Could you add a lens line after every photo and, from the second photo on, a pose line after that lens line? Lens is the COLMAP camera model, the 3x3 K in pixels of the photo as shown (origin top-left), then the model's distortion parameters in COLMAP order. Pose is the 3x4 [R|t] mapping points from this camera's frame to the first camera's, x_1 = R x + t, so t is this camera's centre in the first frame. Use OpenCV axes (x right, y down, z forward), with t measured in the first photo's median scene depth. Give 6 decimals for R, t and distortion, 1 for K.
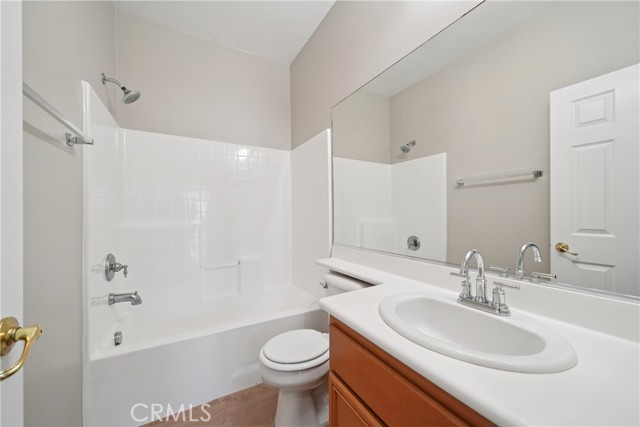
lens RADIAL K [[242.5, 0, 315.6], [0, 242.5, 214.4], [0, 0, 1]] dist [-0.001107, -0.000228]
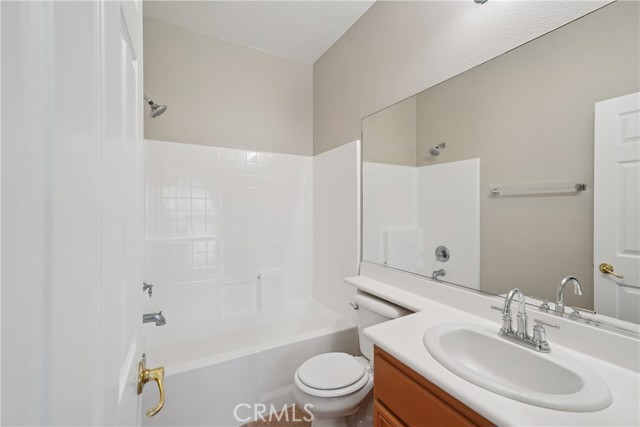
lens RADIAL K [[277.8, 0, 322.8], [0, 277.8, 209.5], [0, 0, 1]] dist [0.013873, 0.000646]
pose [[0.999948, 0.009600, -0.003429, -0.096408], [-0.009601, 0.999954, -0.000281, -0.096360], [0.003426, 0.000314, 0.999994, -0.116257]]
